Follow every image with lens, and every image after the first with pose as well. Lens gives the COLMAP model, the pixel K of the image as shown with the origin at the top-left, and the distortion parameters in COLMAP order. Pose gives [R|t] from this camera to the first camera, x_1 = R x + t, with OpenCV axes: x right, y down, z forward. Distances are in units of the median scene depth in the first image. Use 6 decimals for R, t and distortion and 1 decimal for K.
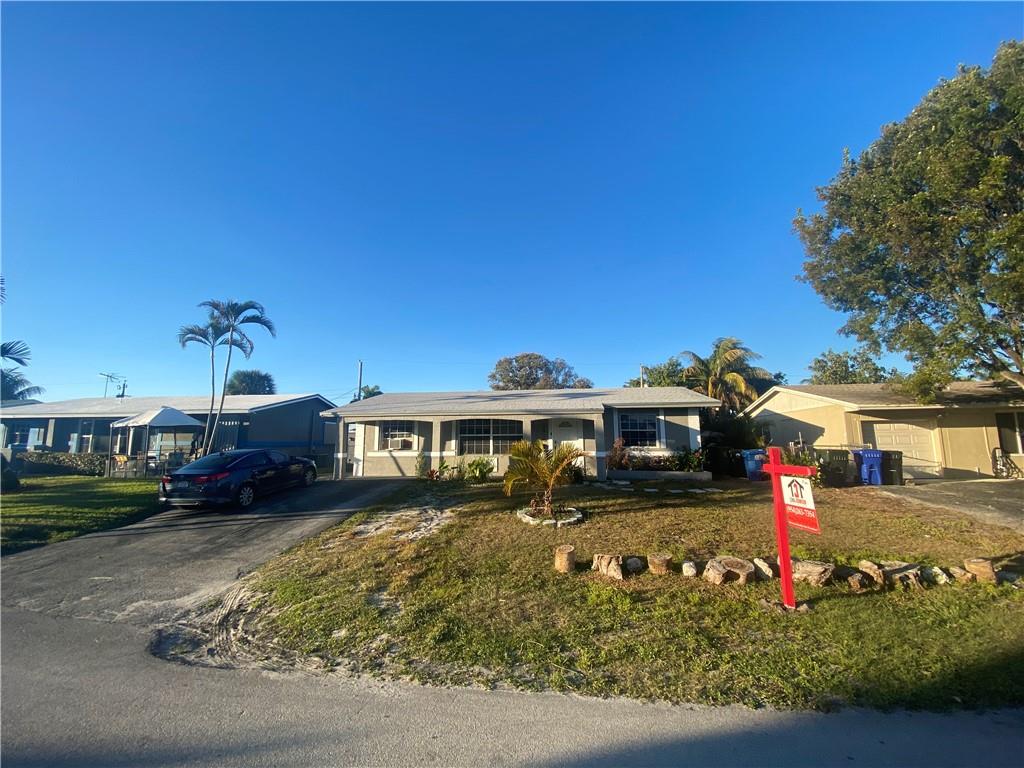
lens RADIAL K [[419.0, 0, 512.4], [0, 419.0, 387.7], [0, 0, 1]] dist [0.014170, -0.016636]
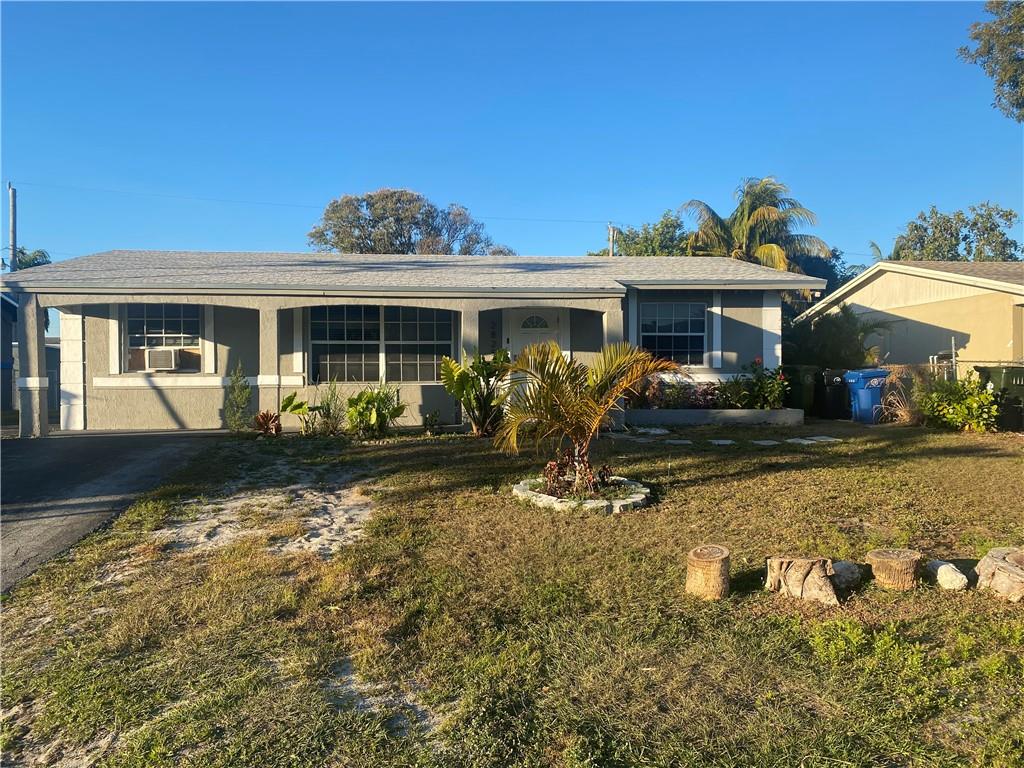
lens RADIAL K [[780.8, 0, 519.3], [0, 780.8, 411.8], [0, 0, 1]] dist [0.018137, -0.005454]
pose [[0.970577, -0.011404, 0.240519, -0.135510], [-0.030633, 0.984914, 0.170313, 0.042524], [-0.238833, -0.172670, 0.955586, 0.117434]]
